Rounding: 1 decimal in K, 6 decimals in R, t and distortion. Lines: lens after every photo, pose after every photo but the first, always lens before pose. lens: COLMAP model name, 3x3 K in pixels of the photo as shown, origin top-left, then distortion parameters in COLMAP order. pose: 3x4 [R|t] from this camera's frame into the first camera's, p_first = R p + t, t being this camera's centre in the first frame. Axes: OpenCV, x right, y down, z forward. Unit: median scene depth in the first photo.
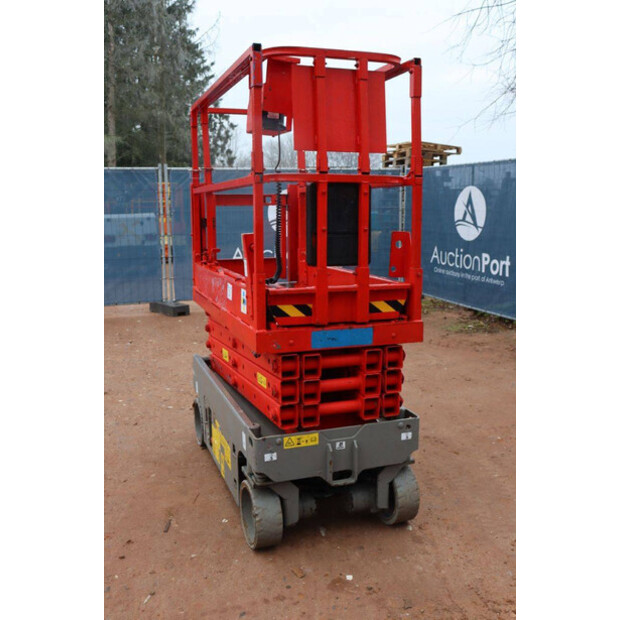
lens RADIAL K [[656.2, 0, 310.0], [0, 656.2, 310.0], [0, 0, 1]] dist [-0.052671, 0.018409]
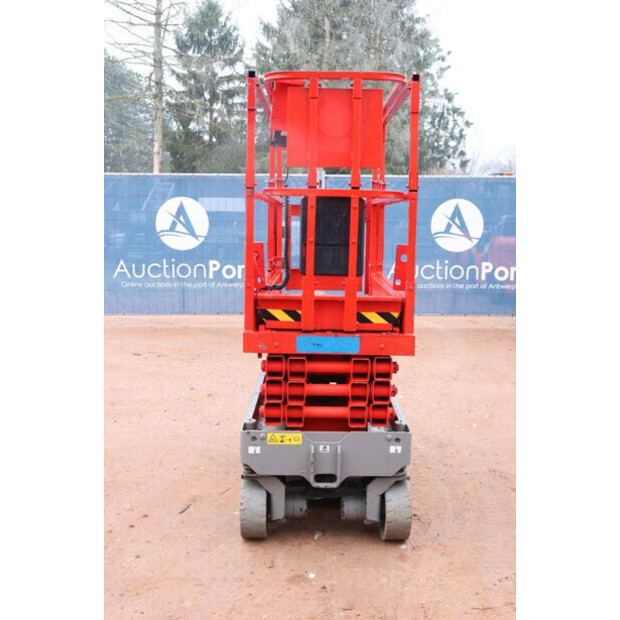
lens RADIAL K [[765.2, 0, 310.0], [0, 765.2, 310.0], [0, 0, 1]] dist [-0.000272, -0.015322]
pose [[0.939939, 0.058648, -0.336267, 0.418456], [-0.070029, 0.997307, -0.021807, 0.015906], [0.334082, 0.044046, 0.941514, -0.155753]]
